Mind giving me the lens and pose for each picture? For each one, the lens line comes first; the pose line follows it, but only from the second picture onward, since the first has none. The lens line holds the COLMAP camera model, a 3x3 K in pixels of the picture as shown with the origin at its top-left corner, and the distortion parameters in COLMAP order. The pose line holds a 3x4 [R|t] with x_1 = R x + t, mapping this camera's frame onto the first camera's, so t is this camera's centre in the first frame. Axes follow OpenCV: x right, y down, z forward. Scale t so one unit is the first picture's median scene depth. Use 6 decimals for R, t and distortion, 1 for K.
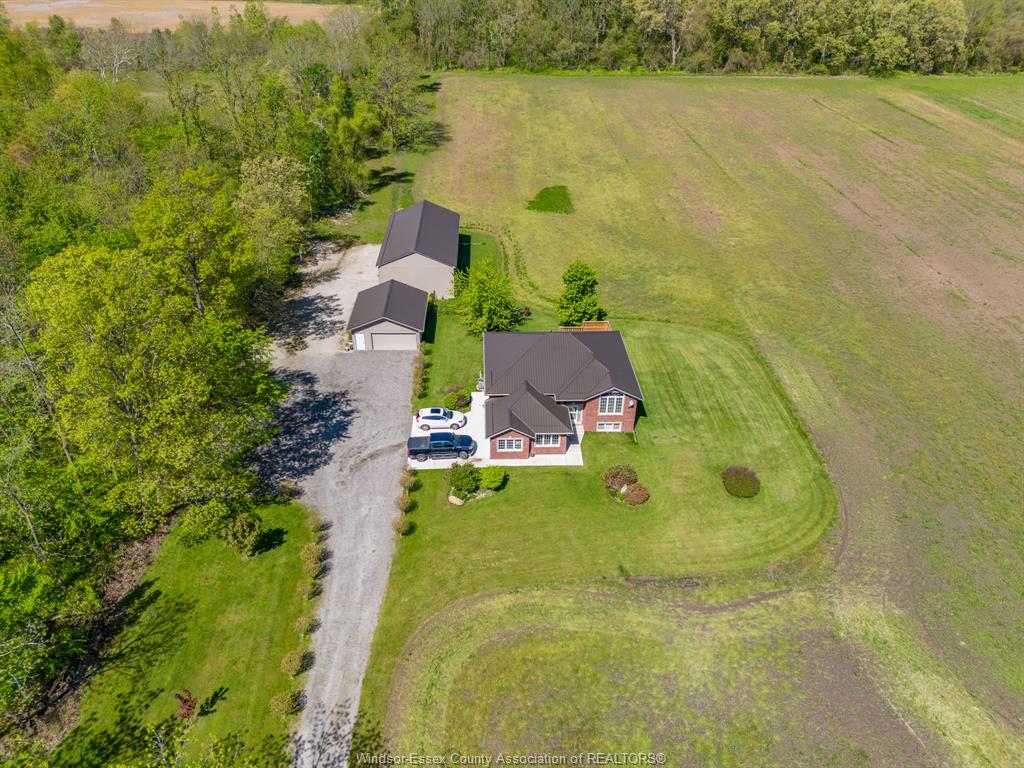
lens RADIAL K [[752.8, 0, 513.1], [0, 752.8, 382.8], [0, 0, 1]] dist [0.066103, -0.065893]
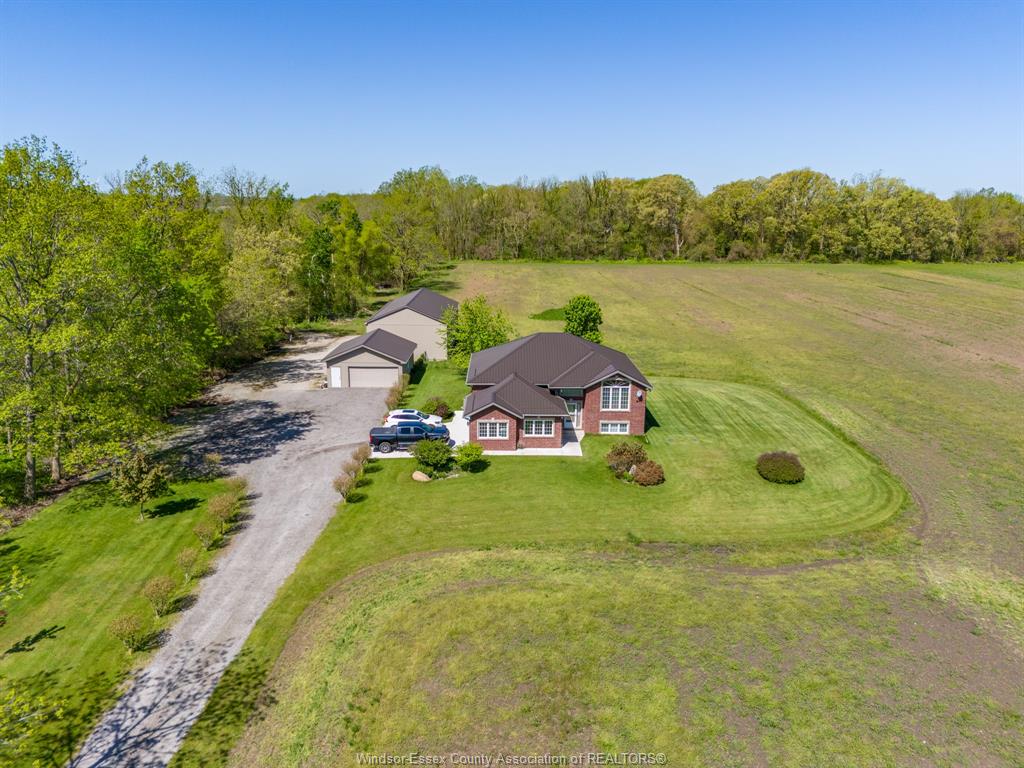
lens RADIAL K [[752.8, 0, 513.6], [0, 752.8, 382.9], [0, 0, 1]] dist [0.066103, -0.065893]
pose [[0.999609, -0.001388, -0.027940, 0.036159], [-0.007632, 0.947344, -0.320128, 0.257970], [0.026913, 0.320216, 0.946962, 0.175496]]
